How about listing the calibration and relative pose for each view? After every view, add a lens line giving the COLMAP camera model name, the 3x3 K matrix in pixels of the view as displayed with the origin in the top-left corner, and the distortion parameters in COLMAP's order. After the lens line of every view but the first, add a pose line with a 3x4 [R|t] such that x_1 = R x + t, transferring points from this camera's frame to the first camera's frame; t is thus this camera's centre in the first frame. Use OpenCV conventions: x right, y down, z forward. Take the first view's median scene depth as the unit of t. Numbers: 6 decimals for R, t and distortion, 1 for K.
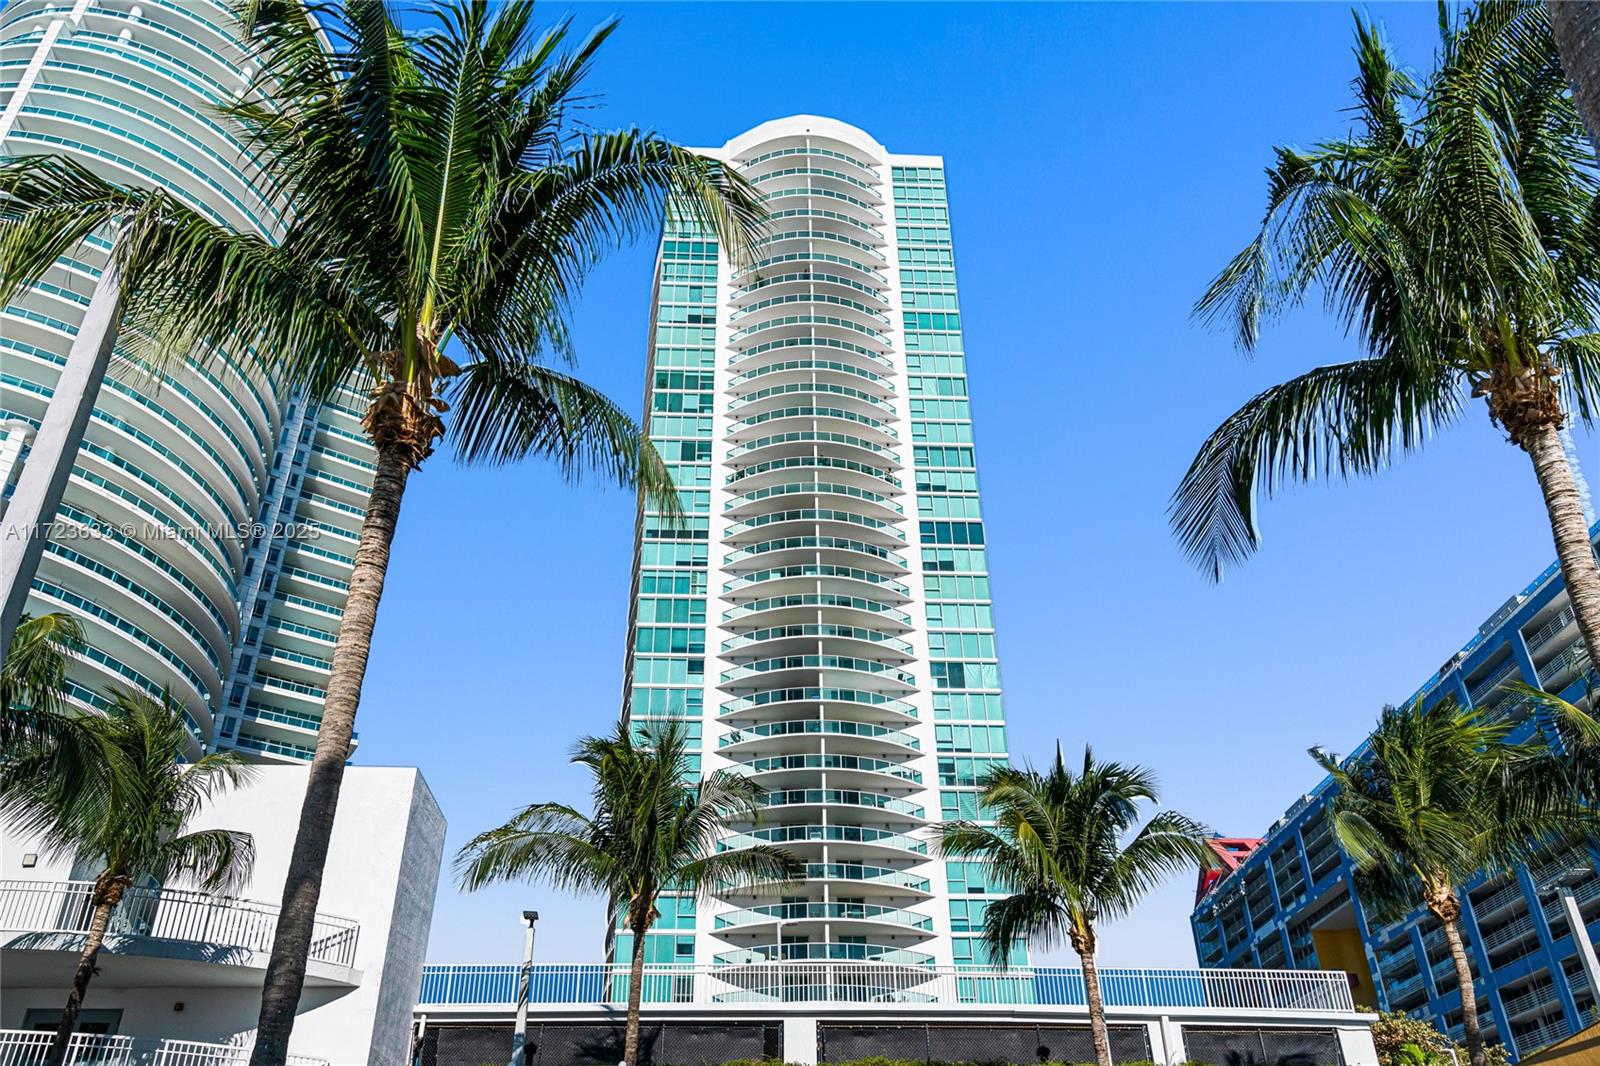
lens RADIAL K [[1160.7, 0, 782.0], [0, 1160.7, 675.1], [0, 0, 1]] dist [-0.003213, 0.008238]
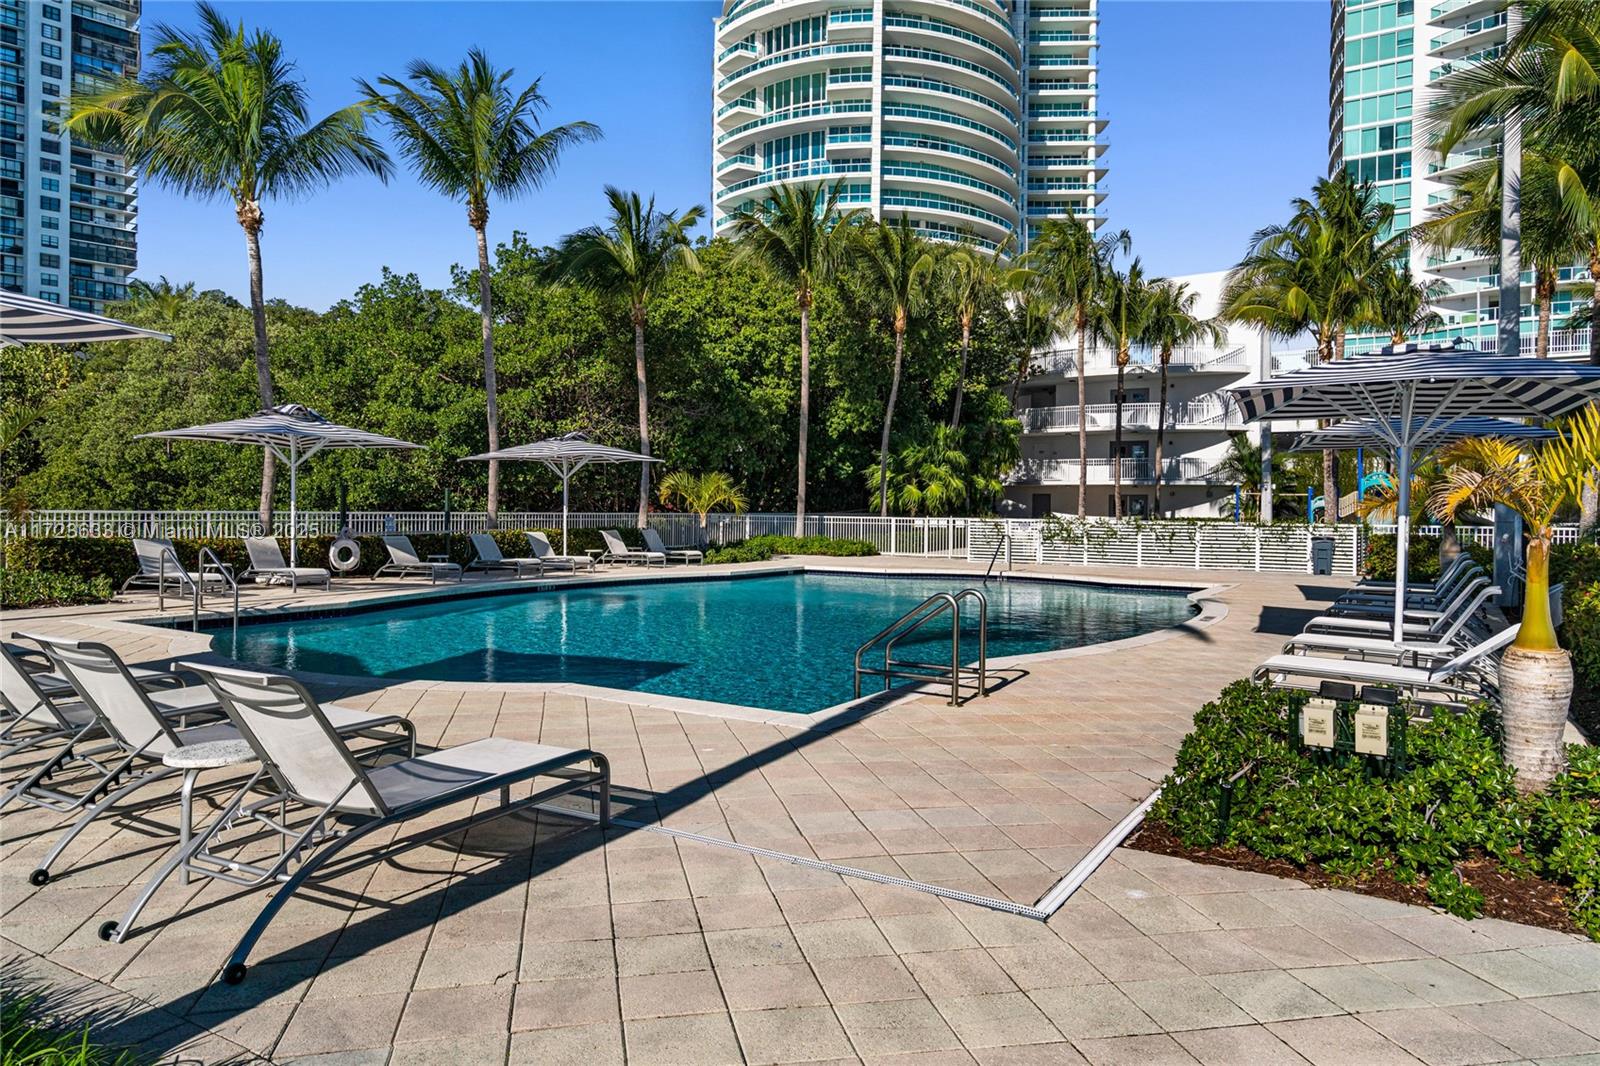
lens RADIAL K [[1020.4, 0, 779.3], [0, 1020.4, 515.0], [0, 0, 1]] dist [0.000172, 0.007306]
pose [[0.819452, 0.016389, -0.572914, 0.007124], [0.274438, 0.866332, 0.417317, -0.167736], [0.503172, -0.499200, 0.705419, -0.294947]]
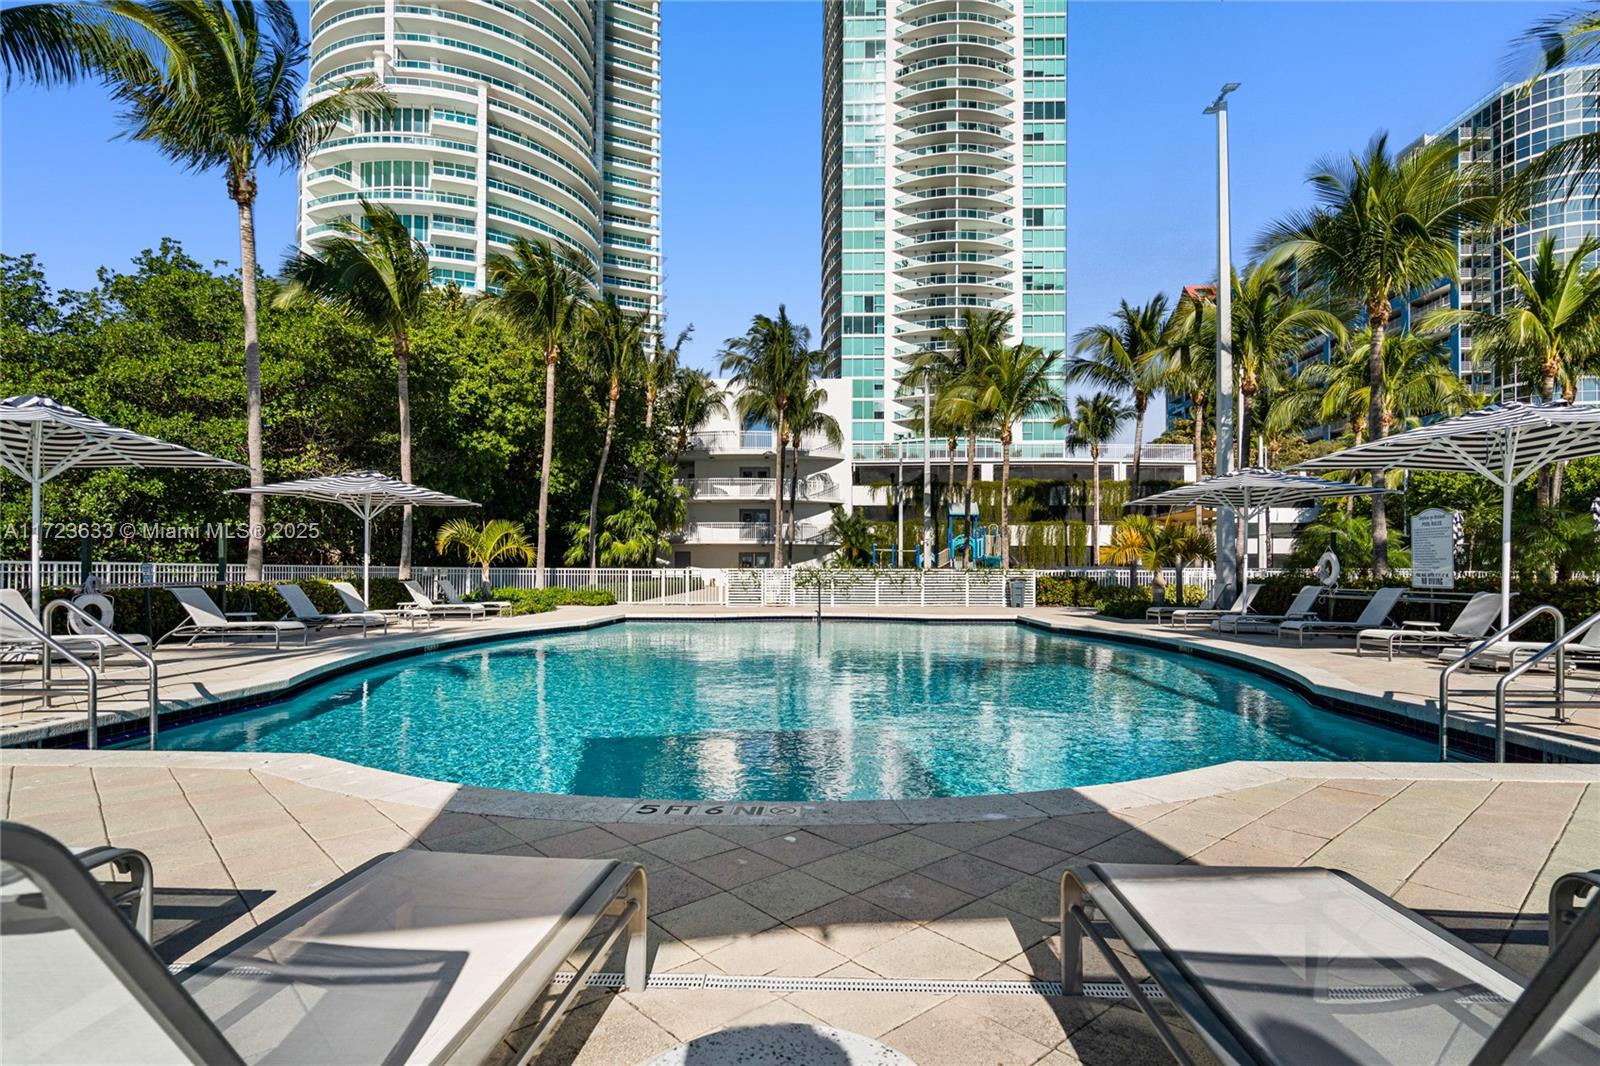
lens RADIAL K [[825.6, 0, 802.8], [0, 825.6, 566.9], [0, 0, 1]] dist [0.000361, 0.002587]
pose [[0.996893, 0.007536, -0.078411, -0.088005], [0.032225, 0.869290, 0.493251, -0.158216], [0.071879, -0.494245, 0.866346, -0.287871]]
